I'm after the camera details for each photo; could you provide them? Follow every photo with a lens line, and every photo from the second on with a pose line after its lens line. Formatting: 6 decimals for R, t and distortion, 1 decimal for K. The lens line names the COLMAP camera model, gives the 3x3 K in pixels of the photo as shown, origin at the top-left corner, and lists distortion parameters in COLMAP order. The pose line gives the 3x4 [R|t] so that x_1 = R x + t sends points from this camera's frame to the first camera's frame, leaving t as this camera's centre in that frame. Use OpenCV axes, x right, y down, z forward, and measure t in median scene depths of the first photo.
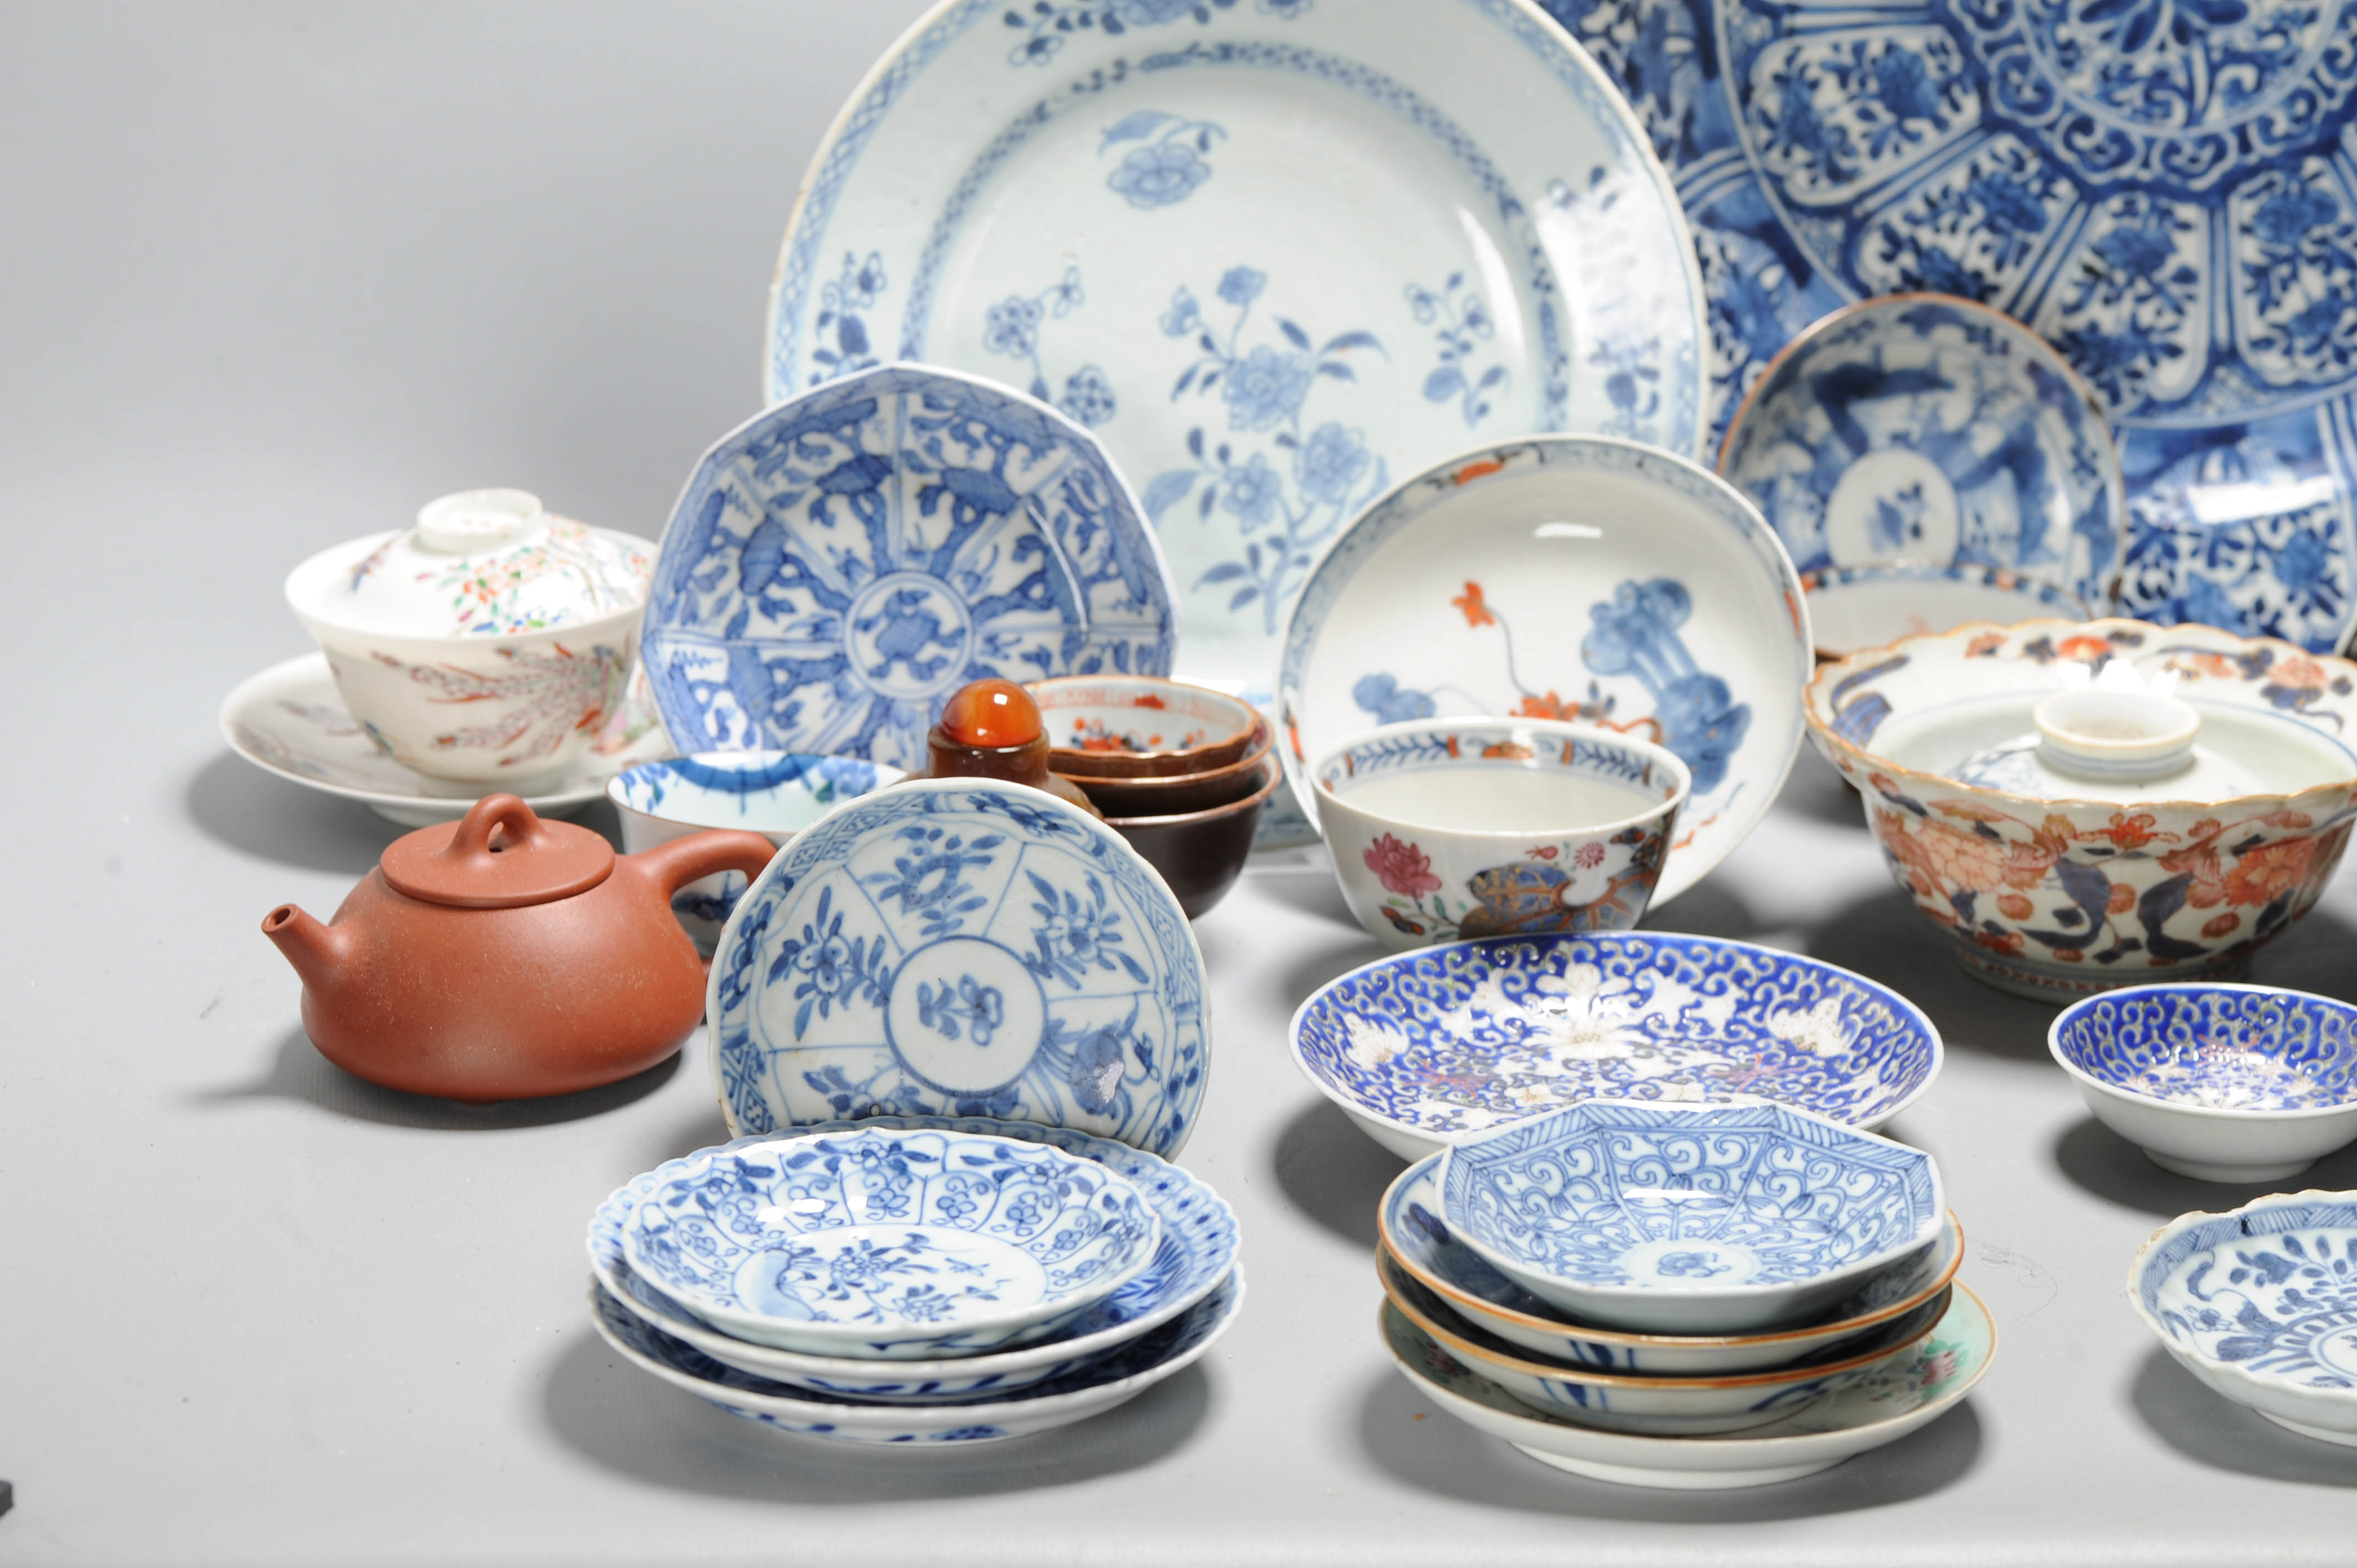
lens RADIAL K [[7730.2, 0, 1010.8], [0, 7730.2, 1057.5], [0, 0, 1]] dist [-0.173323, 0.000000]
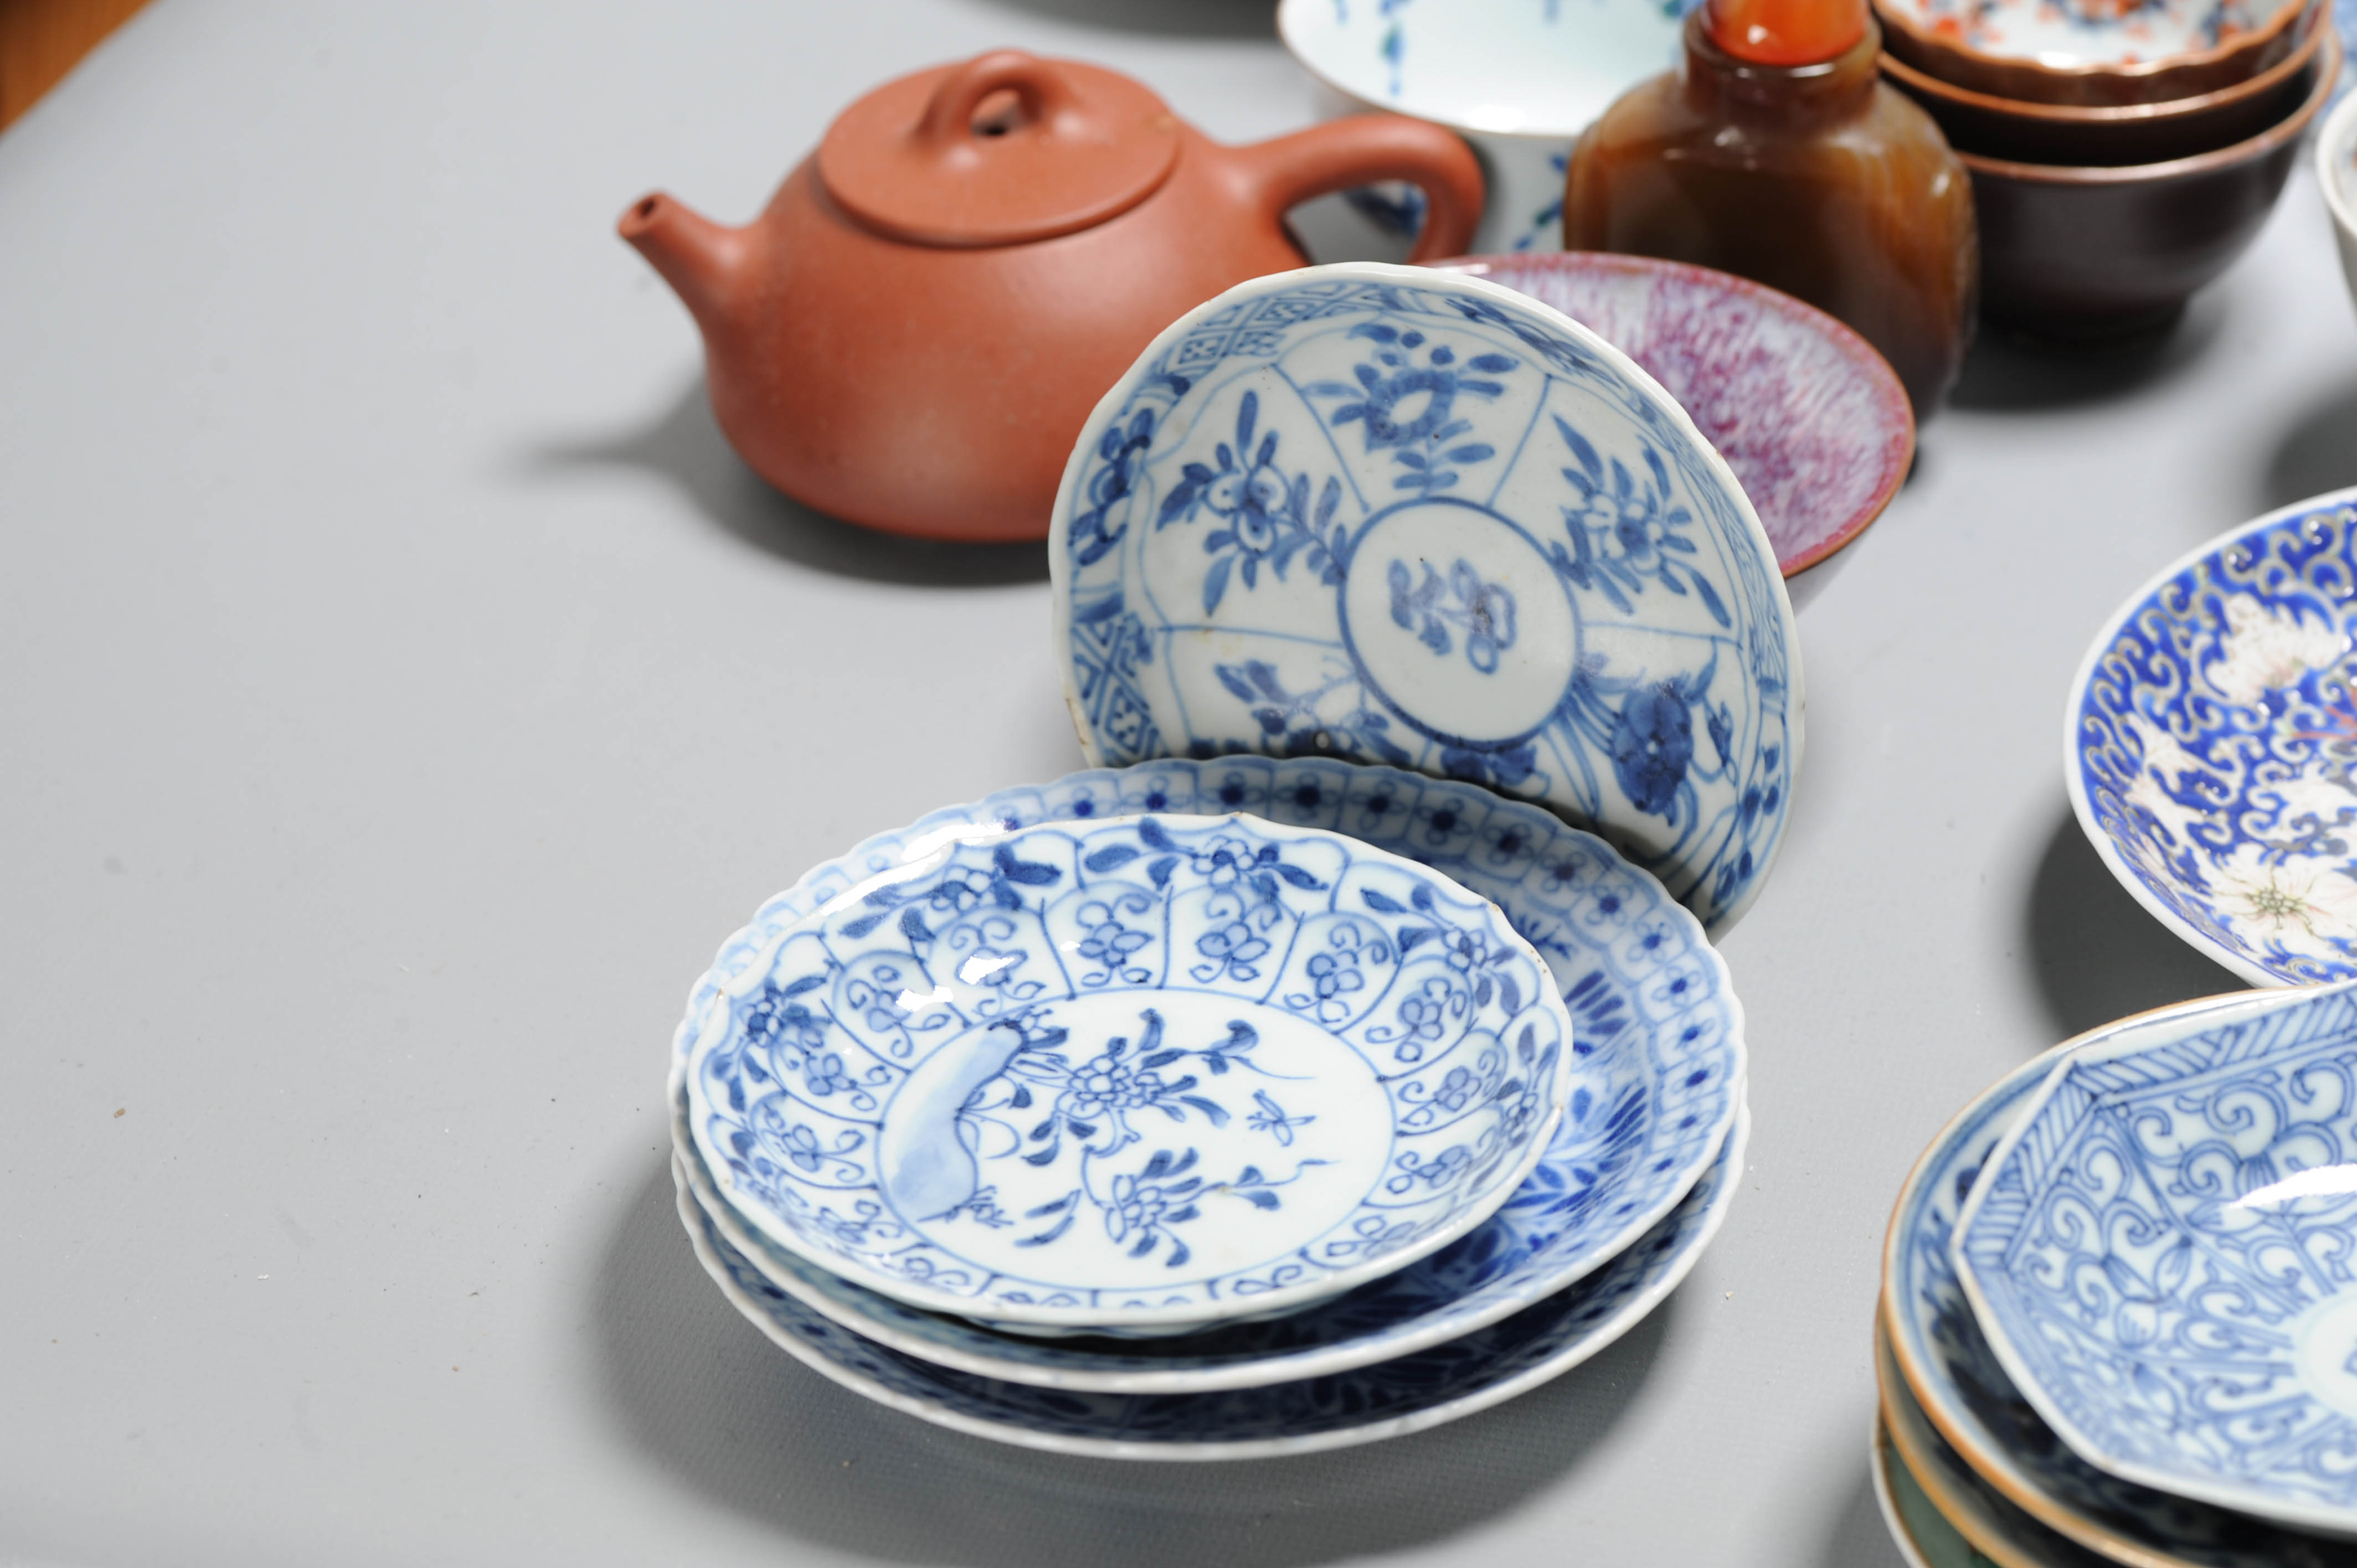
lens RADIAL K [[7730.2, 0, 1030.9], [0, 7730.2, 1040.3], [0, 0, 1]] dist [-0.173323, 0.000000]
pose [[0.929792, 0.164220, -0.329421, 0.161431], [-0.070590, 0.957902, 0.278283, -0.134758], [0.361253, -0.235491, 0.902242, 0.410182]]
